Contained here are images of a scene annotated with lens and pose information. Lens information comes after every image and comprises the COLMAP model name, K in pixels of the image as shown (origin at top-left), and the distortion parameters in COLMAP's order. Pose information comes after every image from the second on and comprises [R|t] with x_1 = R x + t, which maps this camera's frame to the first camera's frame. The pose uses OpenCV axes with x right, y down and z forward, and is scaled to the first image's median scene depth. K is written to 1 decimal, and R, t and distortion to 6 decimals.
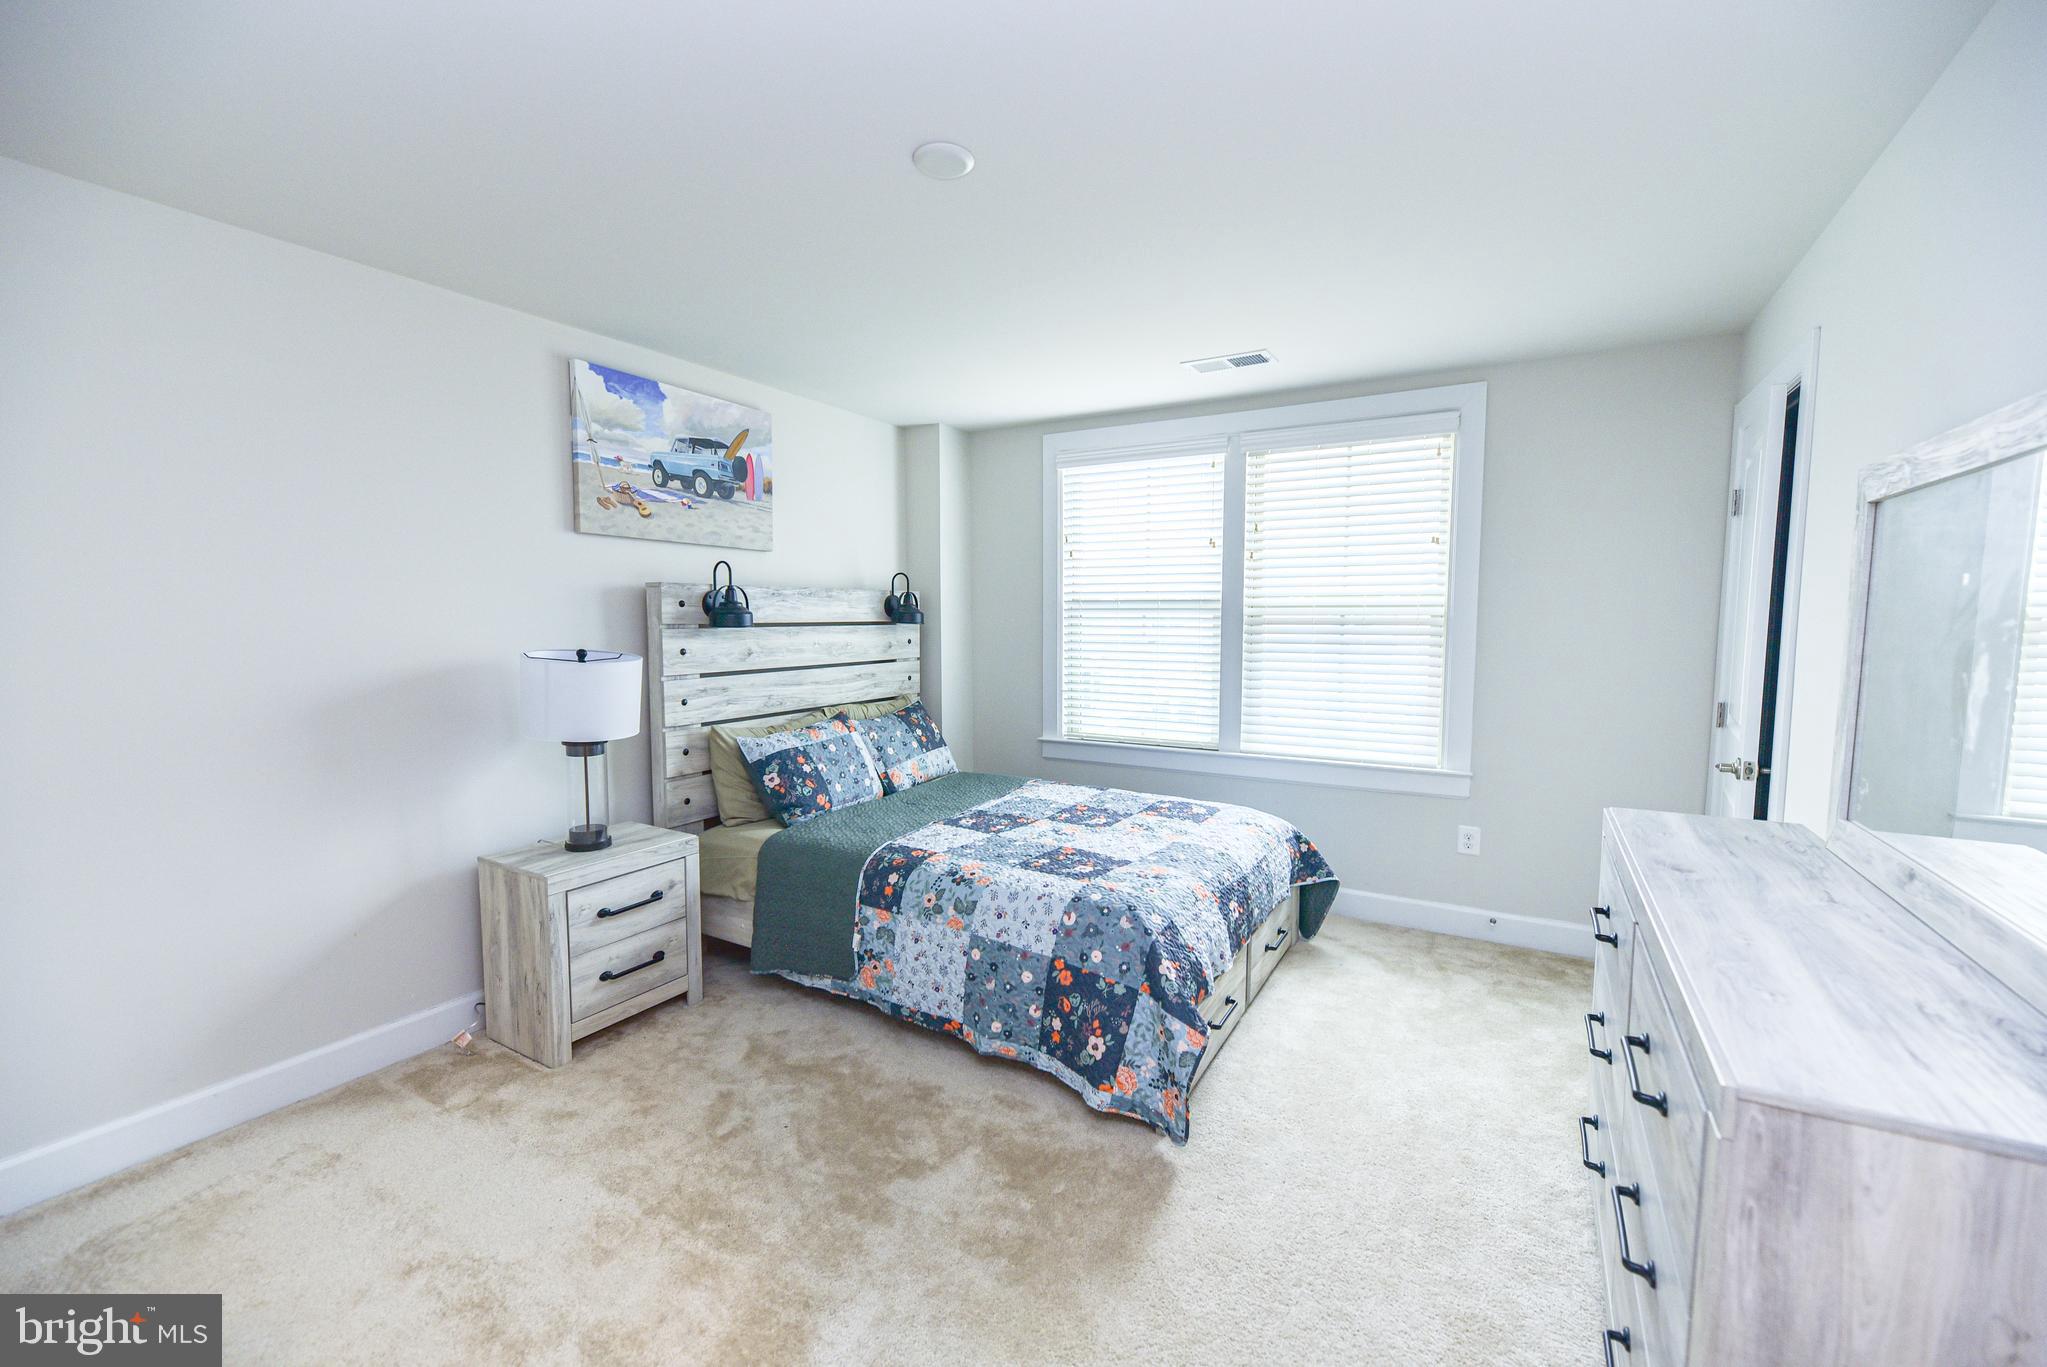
lens RADIAL K [[828.8, 0, 1023.4], [0, 828.8, 692.9], [0, 0, 1]] dist [0.000419, -0.004016]
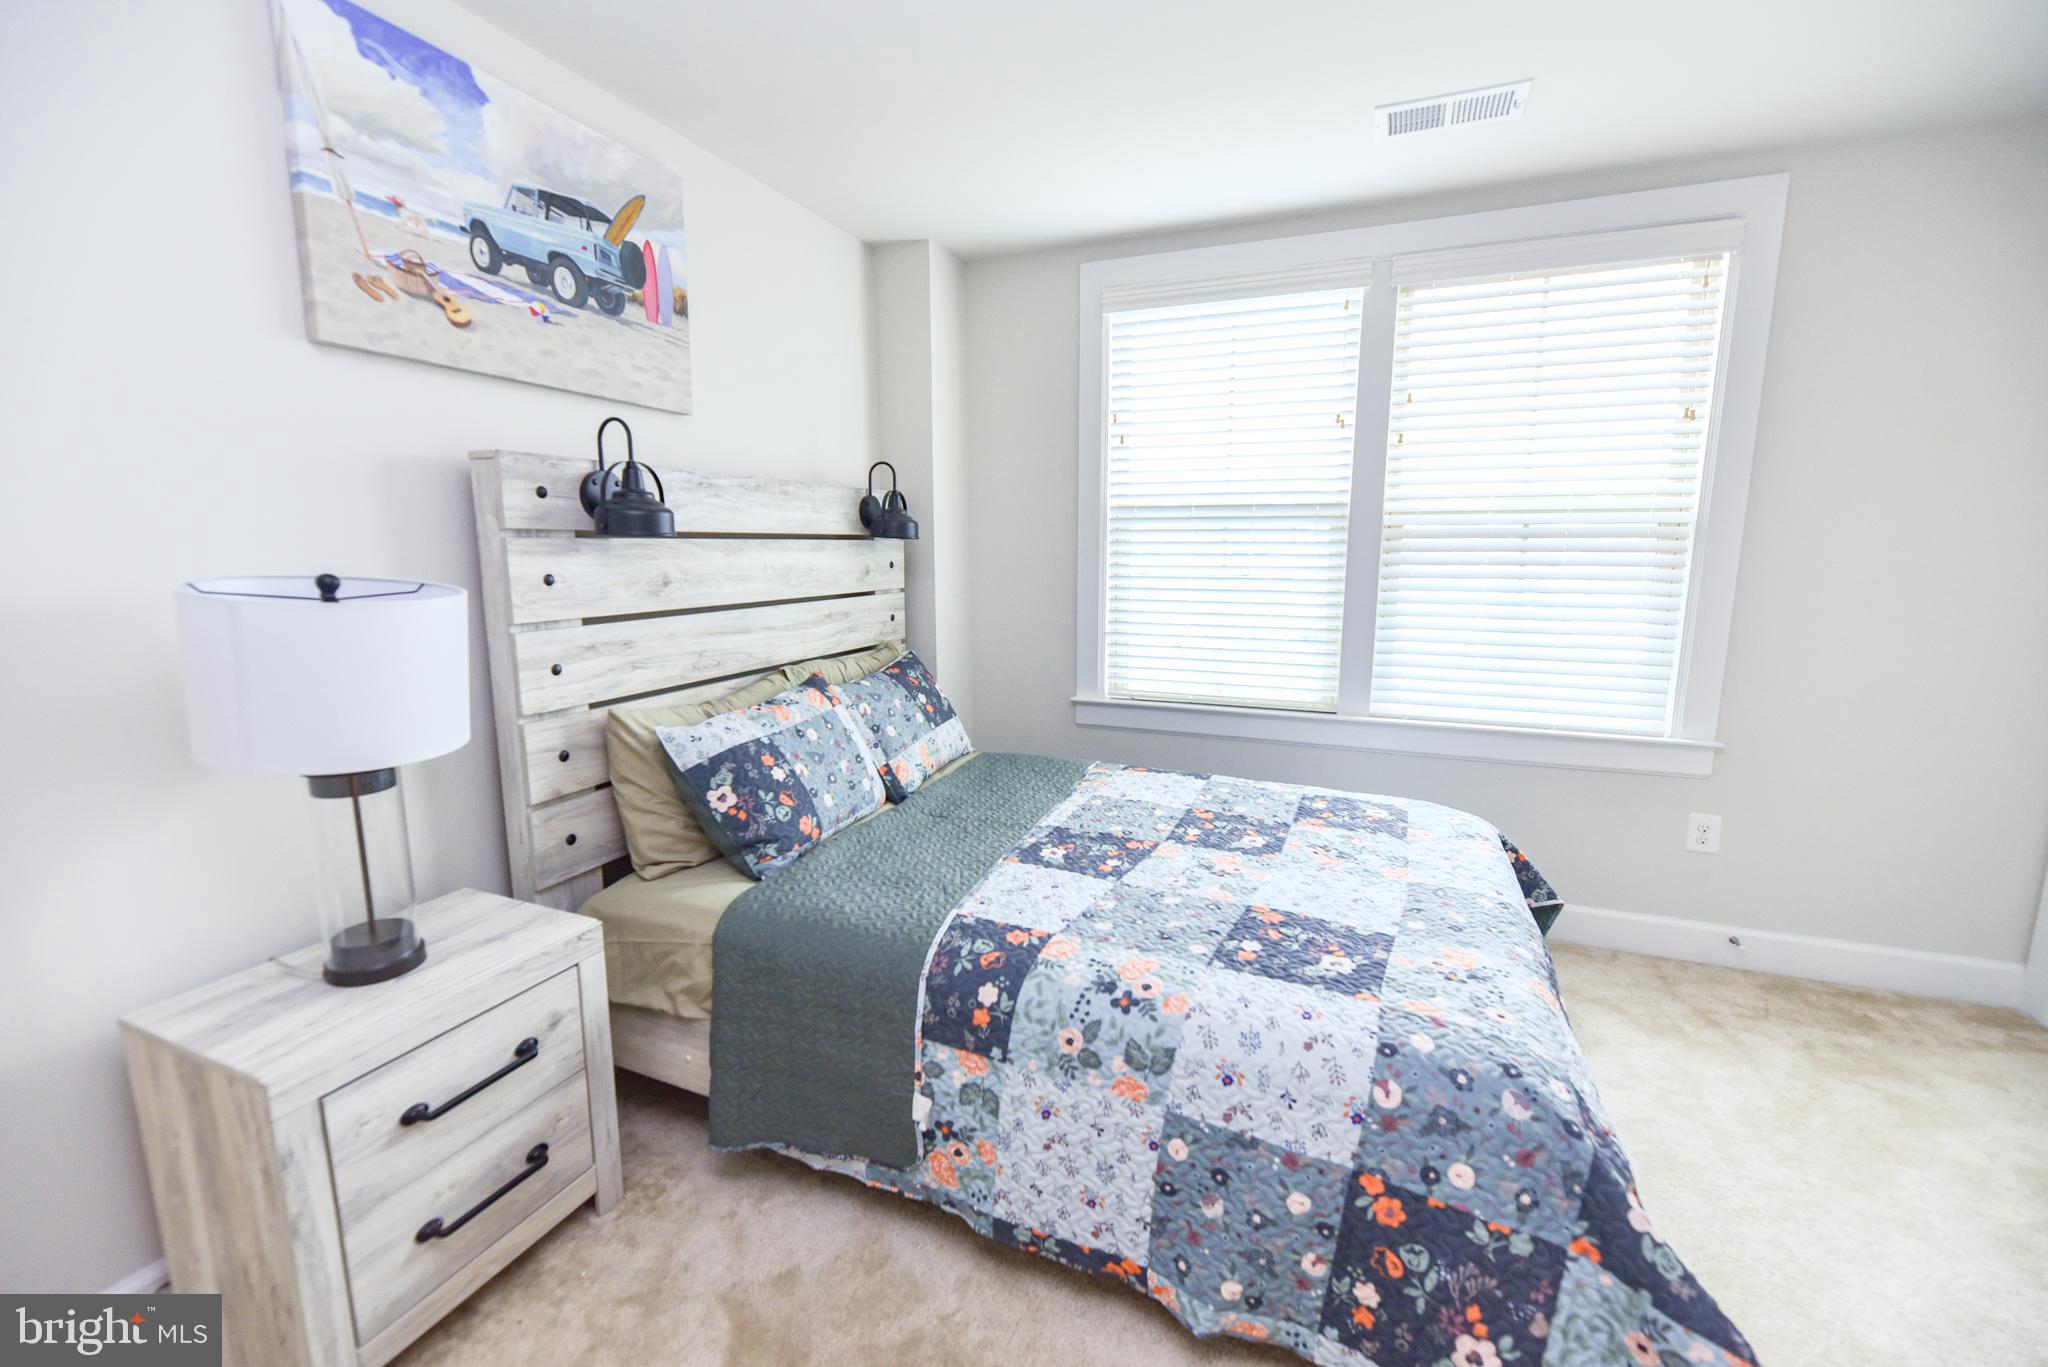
lens RADIAL K [[829.2, 0, 1018.3], [0, 829.2, 690.7], [0, 0, 1]] dist [0.000419, -0.004016]
pose [[0.990988, -0.023327, 0.131906, -0.177808], [0.012727, 0.996662, 0.080644, -0.016793], [-0.133346, -0.078238, 0.987976, 0.411879]]
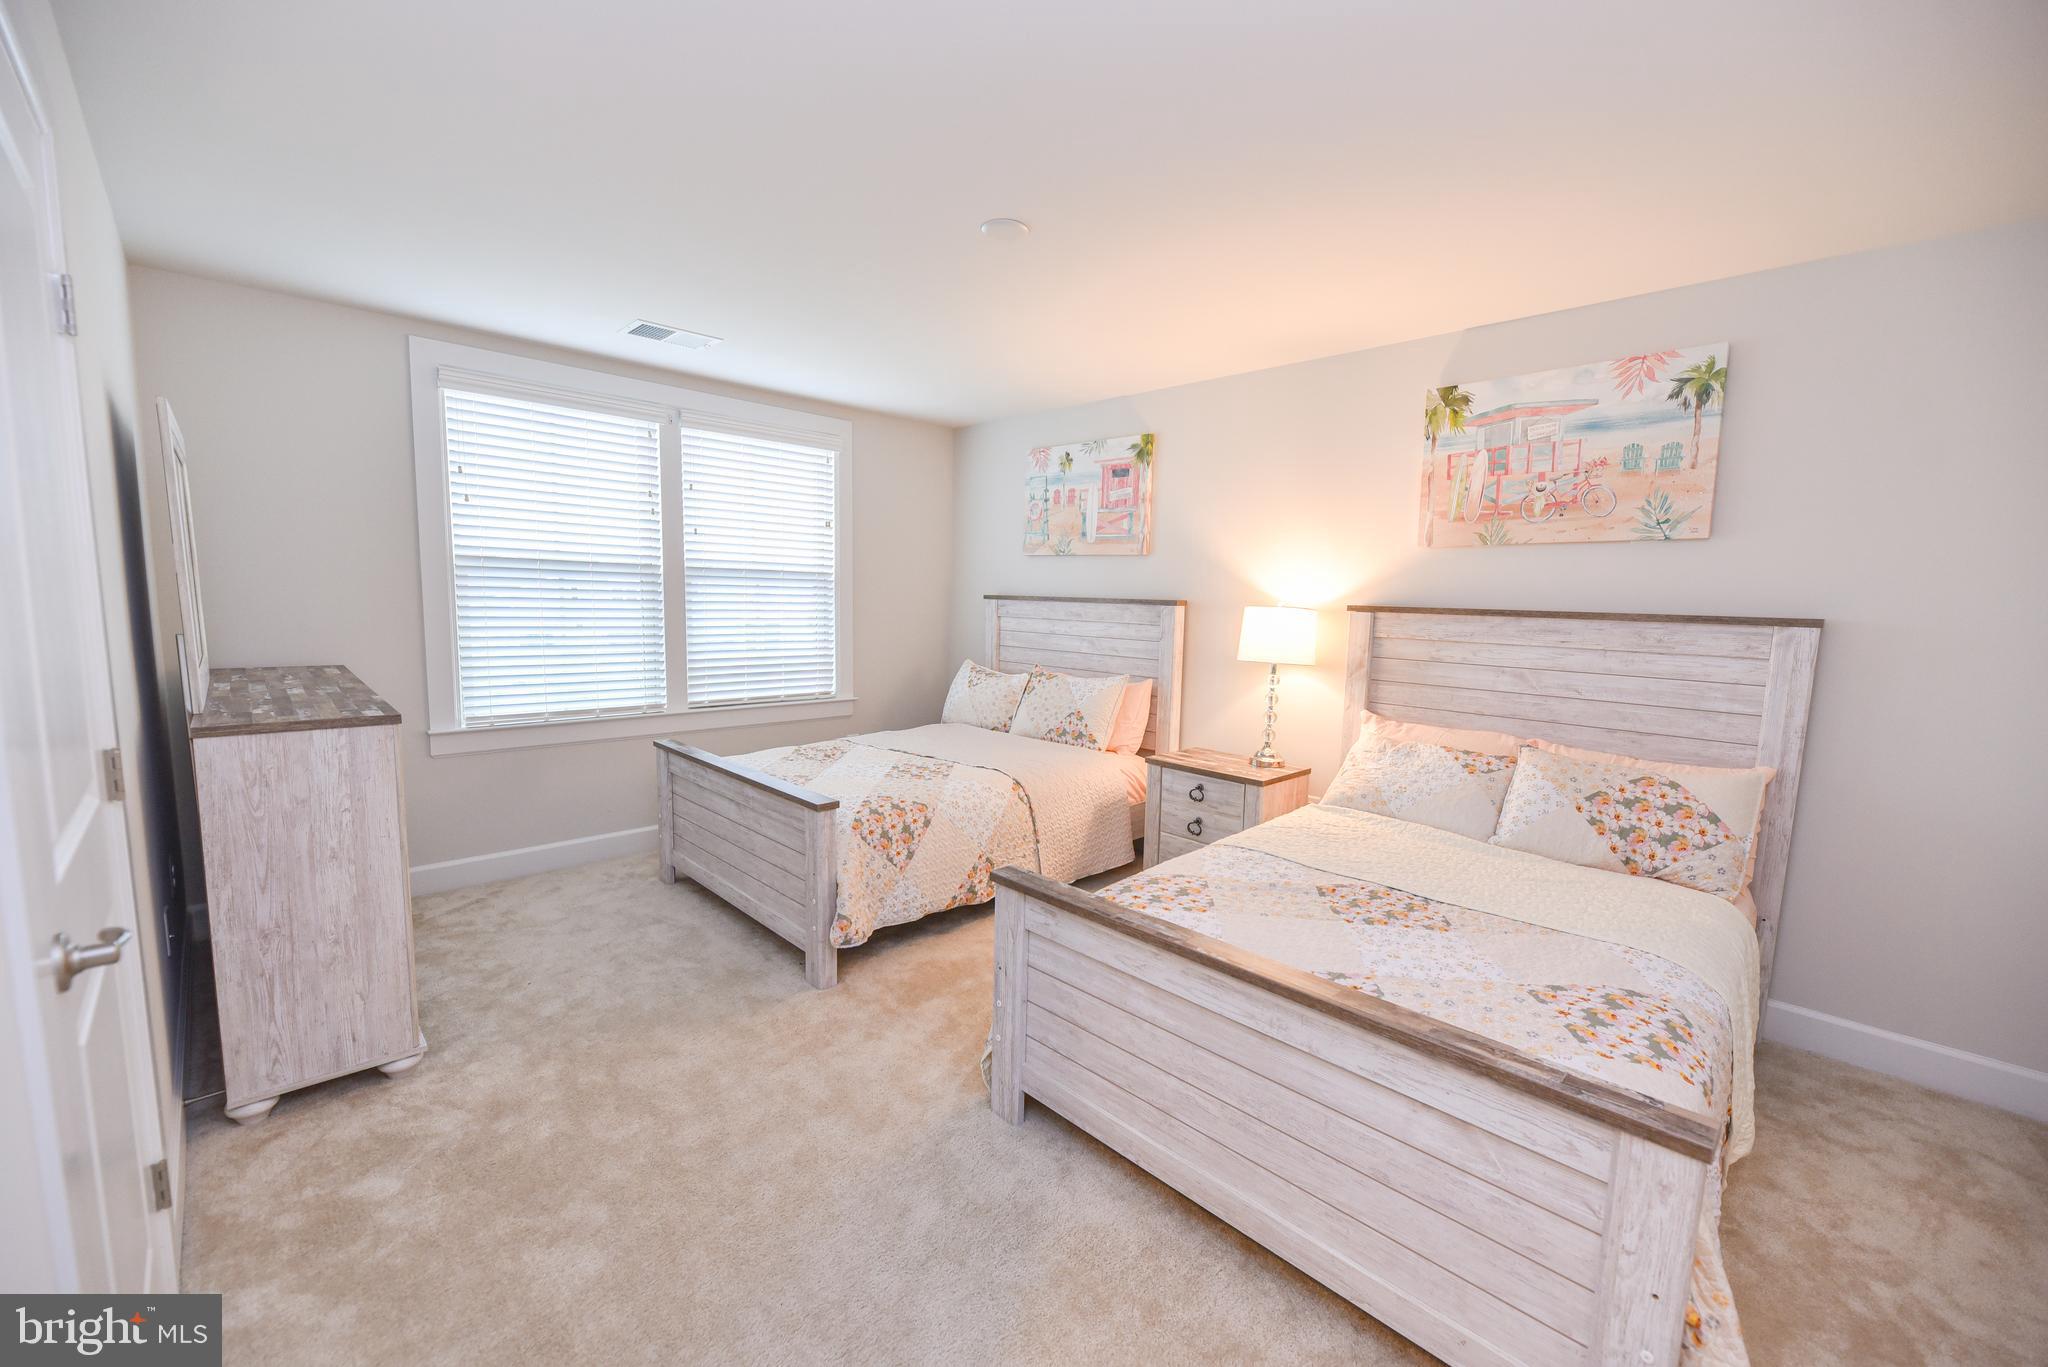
lens RADIAL K [[829.2, 0, 1032.2], [0, 829.2, 686.5], [0, 0, 1]] dist [0.000419, -0.004016]
pose [[0.259366, -0.099235, 0.960667, -0.818911], [0.061747, 0.994376, 0.086047, -0.028357], [-0.963803, 0.037001, 0.264035, 0.369108]]
